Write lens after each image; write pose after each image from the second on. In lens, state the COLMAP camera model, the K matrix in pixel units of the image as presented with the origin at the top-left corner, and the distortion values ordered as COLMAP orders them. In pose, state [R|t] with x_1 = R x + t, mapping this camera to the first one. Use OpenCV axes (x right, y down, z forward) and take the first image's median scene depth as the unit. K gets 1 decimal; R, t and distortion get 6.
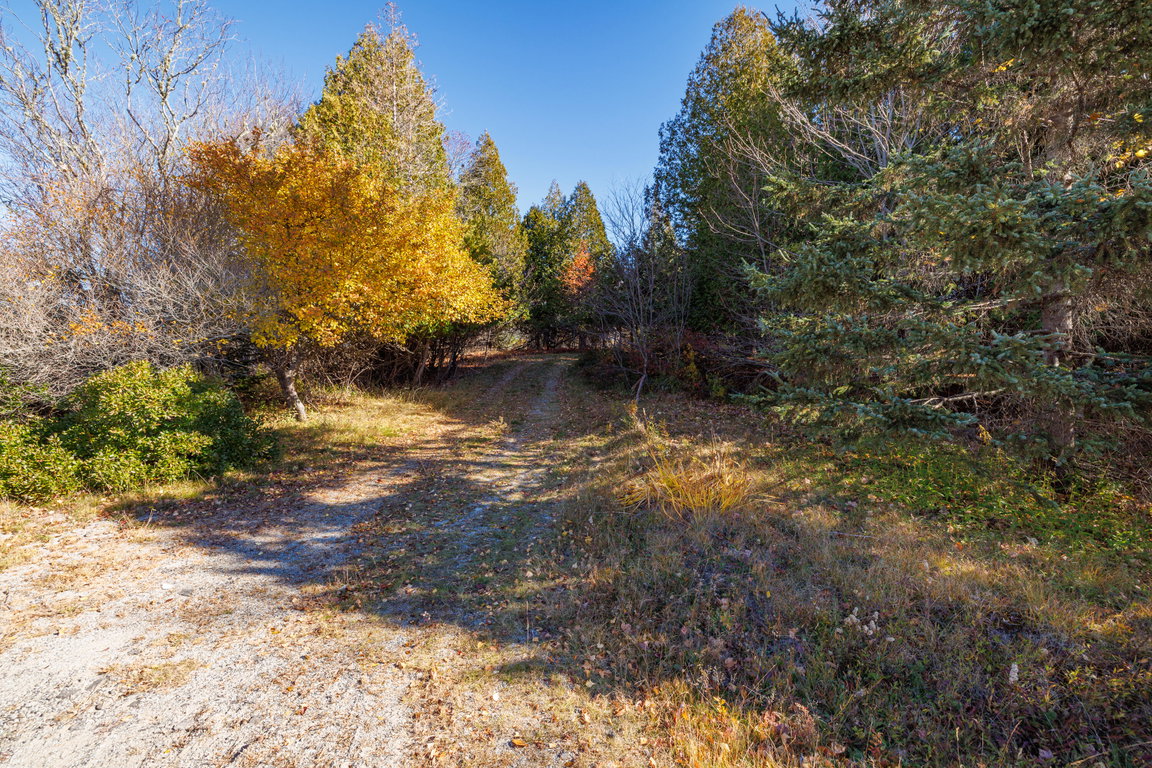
lens RADIAL K [[492.3, 0, 576.6], [0, 492.3, 387.2], [0, 0, 1]] dist [0.002164, 0.000149]
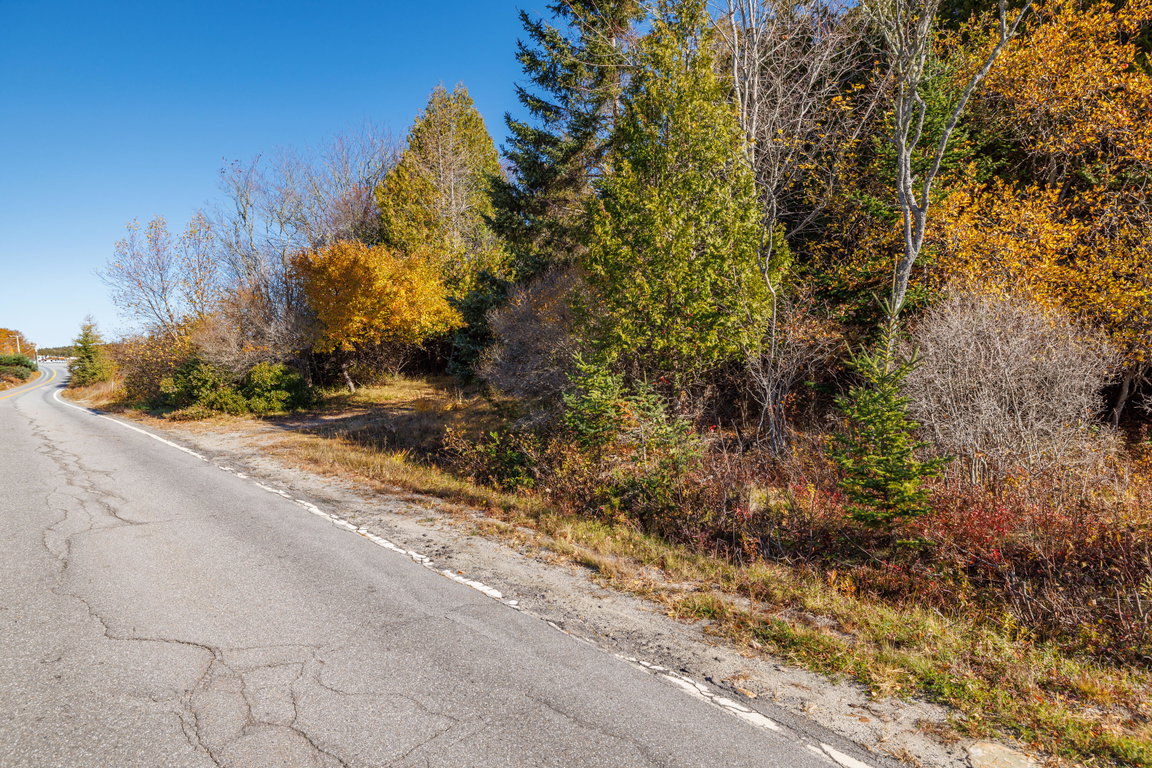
lens RADIAL K [[633.9, 0, 575.5], [0, 633.9, 381.8], [0, 0, 1]] dist [-0.001617, -0.000097]
pose [[0.932687, -0.018151, -0.360229, 1.689428], [0.020348, 0.999790, 0.002307, 0.069426], [0.360112, -0.009482, 0.932861, -1.391057]]
